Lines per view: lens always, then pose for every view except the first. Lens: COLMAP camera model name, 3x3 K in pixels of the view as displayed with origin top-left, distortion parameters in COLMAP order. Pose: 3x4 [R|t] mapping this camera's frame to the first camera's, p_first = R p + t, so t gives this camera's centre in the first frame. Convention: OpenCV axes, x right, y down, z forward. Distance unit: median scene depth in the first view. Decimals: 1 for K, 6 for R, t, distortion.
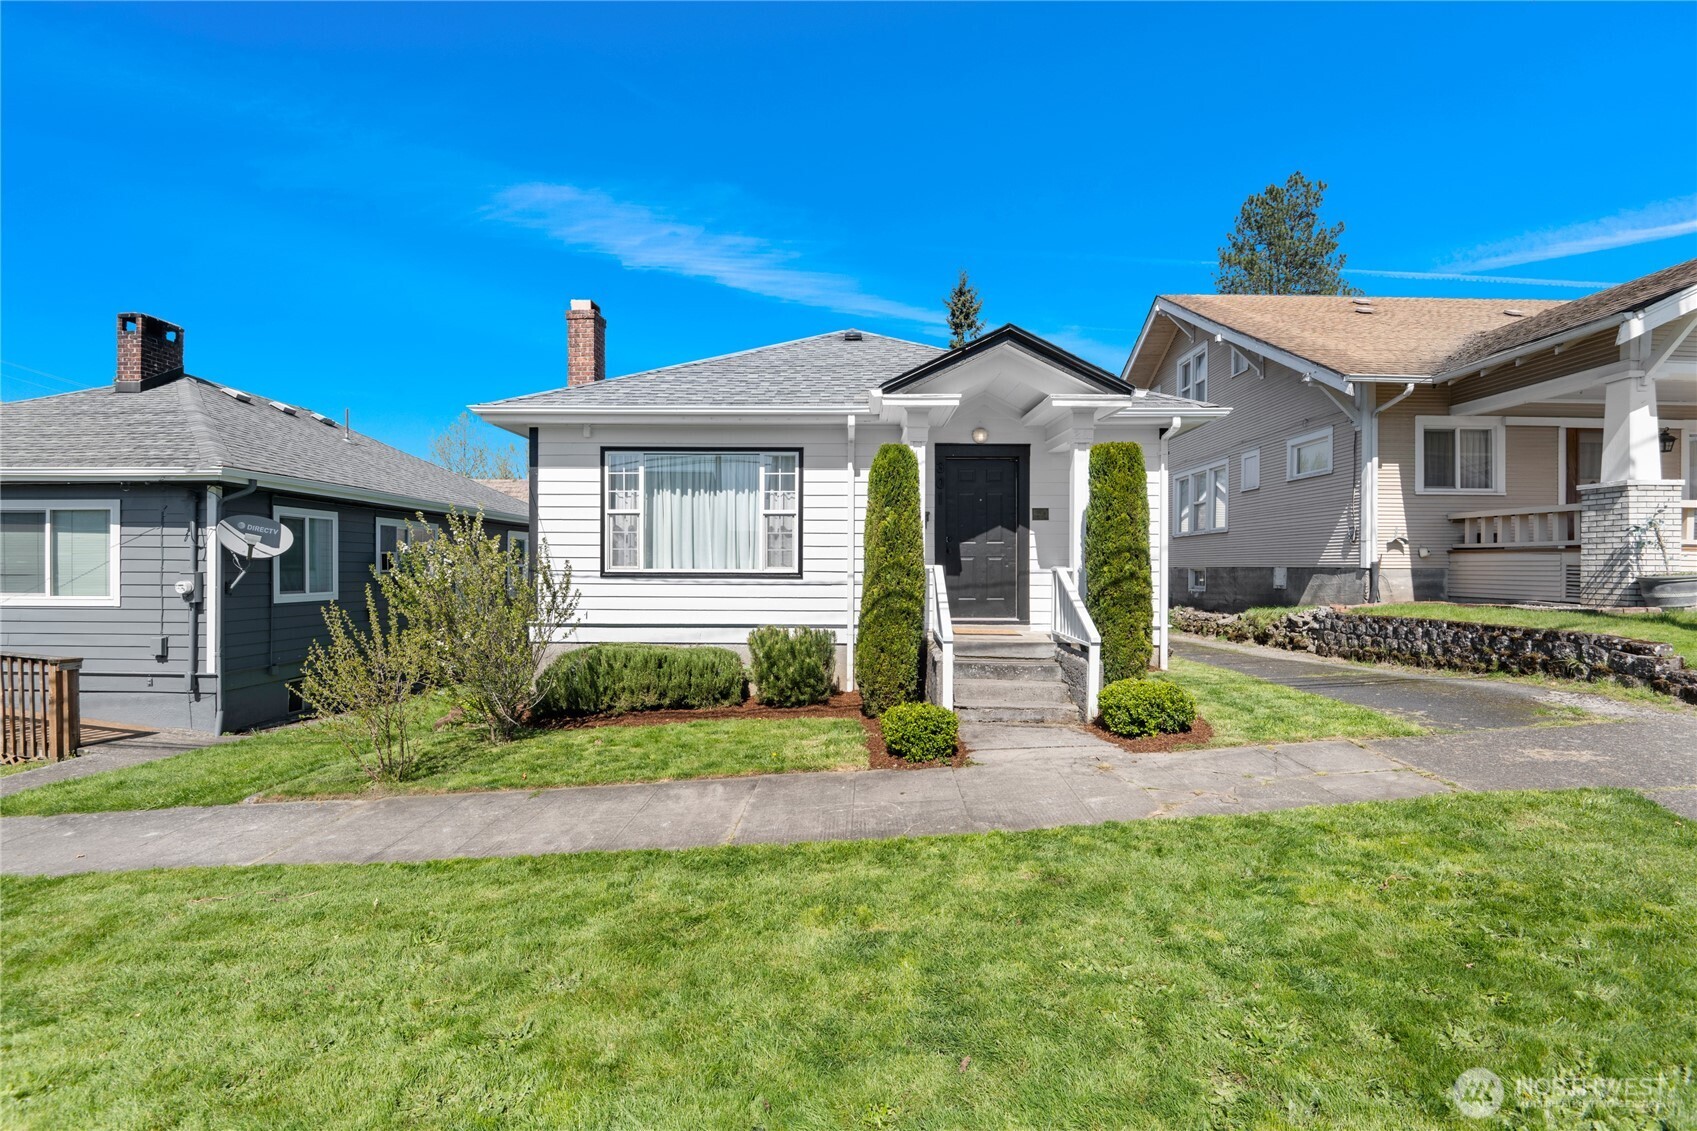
lens RADIAL K [[789.7, 0, 850.0], [0, 789.7, 575.8], [0, 0, 1]] dist [-0.012470, -0.005457]
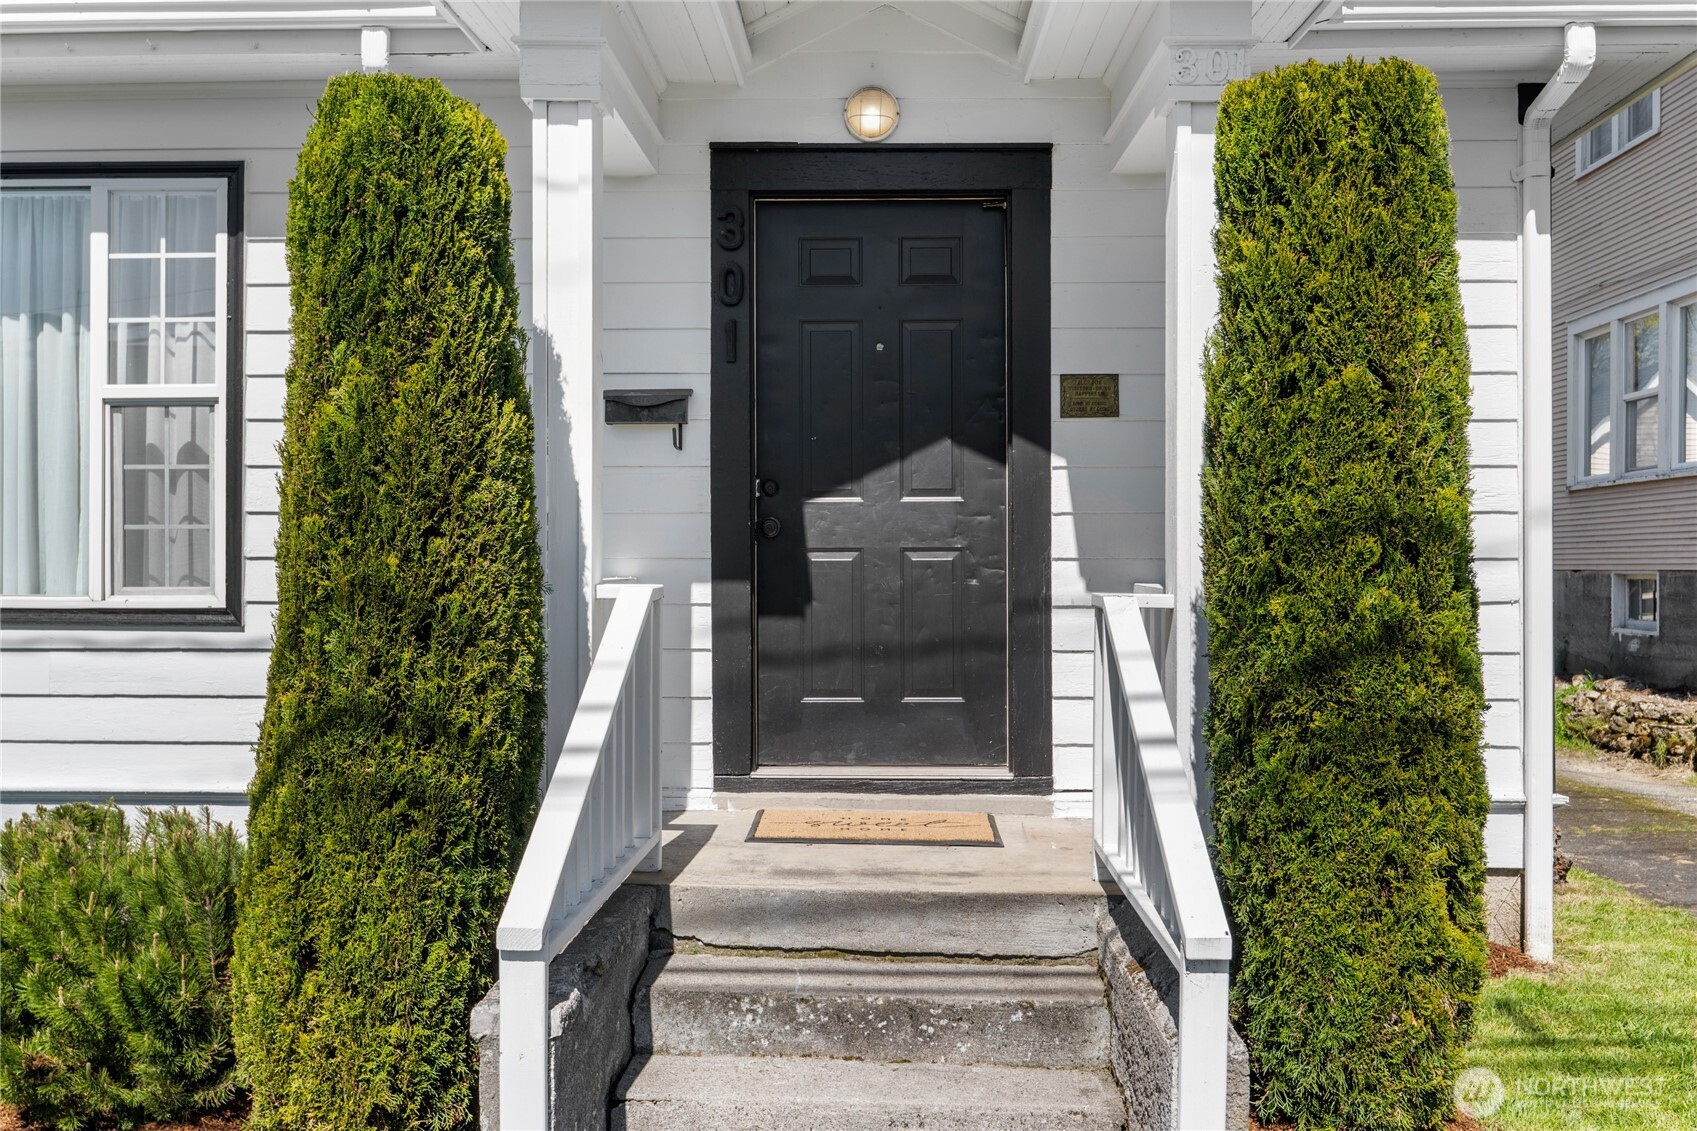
lens RADIAL K [[1689.6, 0, 849.3], [0, 1689.6, 563.8], [0, 0, 1]] dist [-0.012107, 0.000000]
pose [[0.999906, -0.002531, -0.013453, 0.164043], [0.002402, 0.999951, -0.009609, -0.013343], [0.013477, 0.009576, 0.999863, 0.402829]]
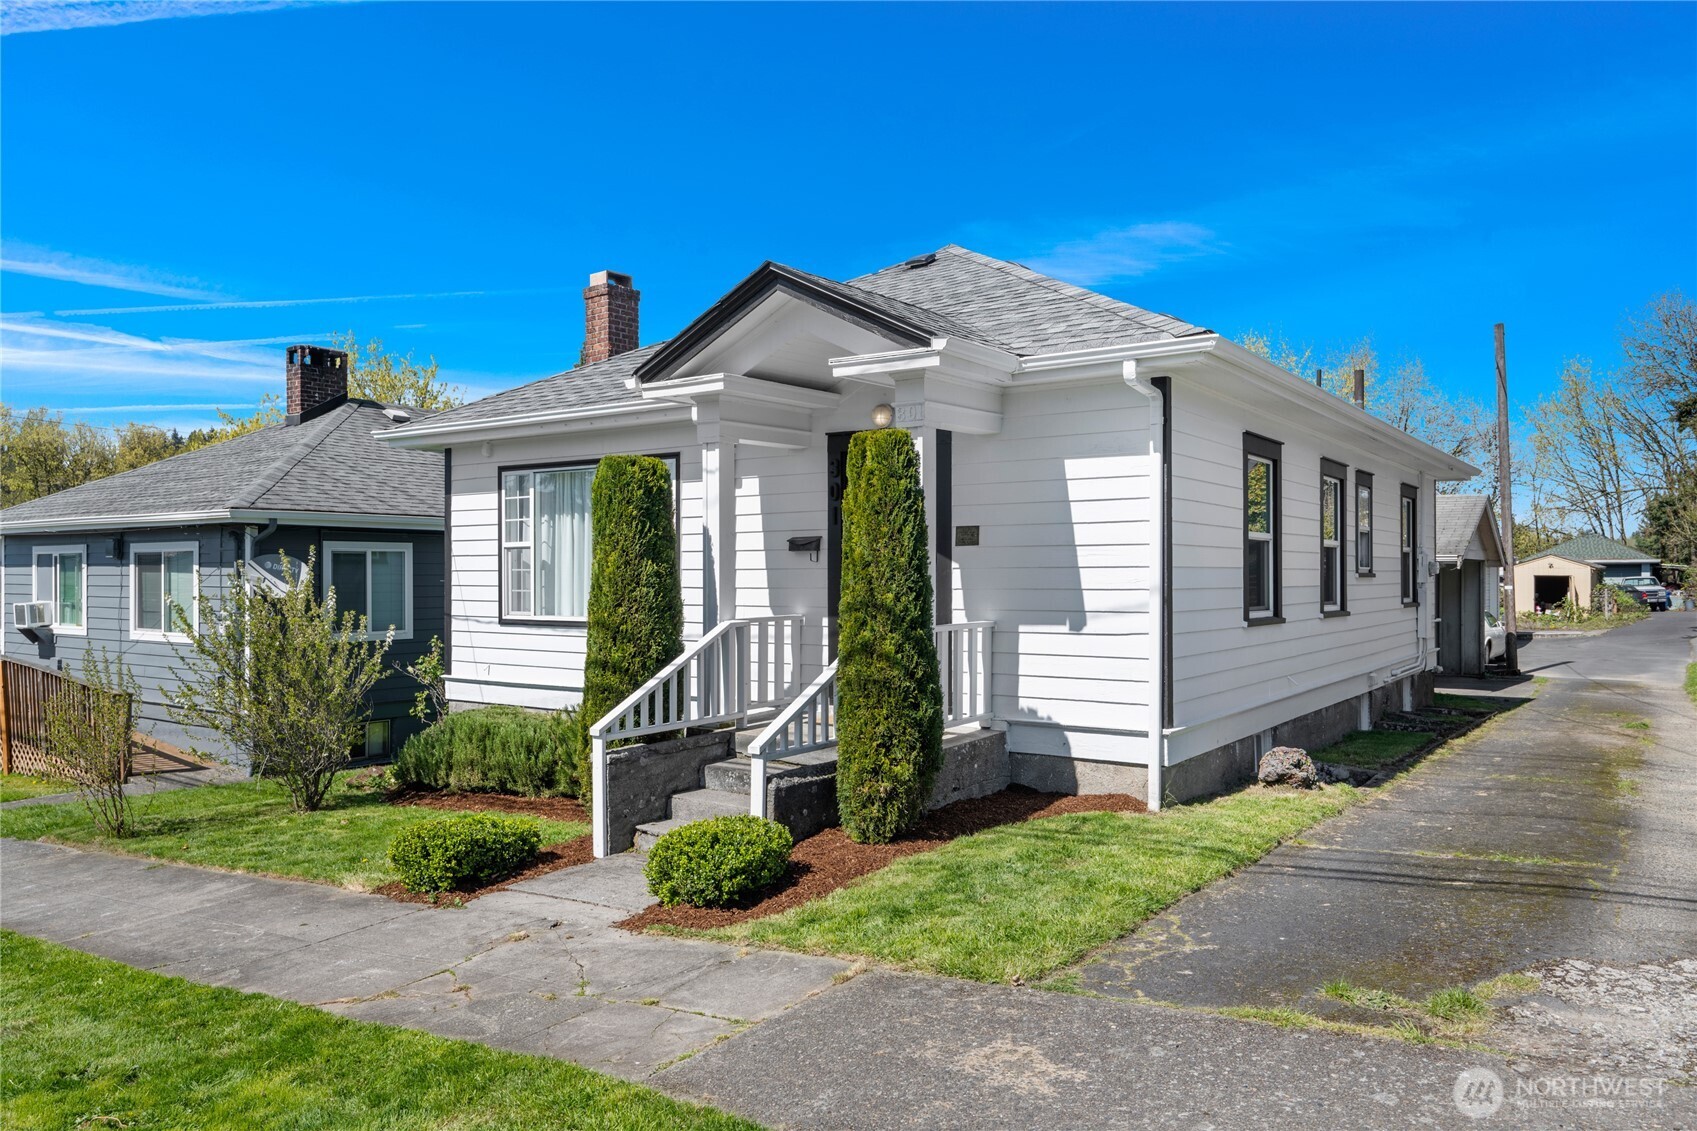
lens RADIAL K [[1198.2, 0, 847.4], [0, 1198.2, 576.5], [0, 0, 1]] dist [-0.016809, -0.005230]
pose [[0.827274, -0.005192, -0.561774, 0.687322], [0.001707, 0.999976, -0.006728, -0.039999], [0.561795, 0.004607, 0.827263, 0.172511]]
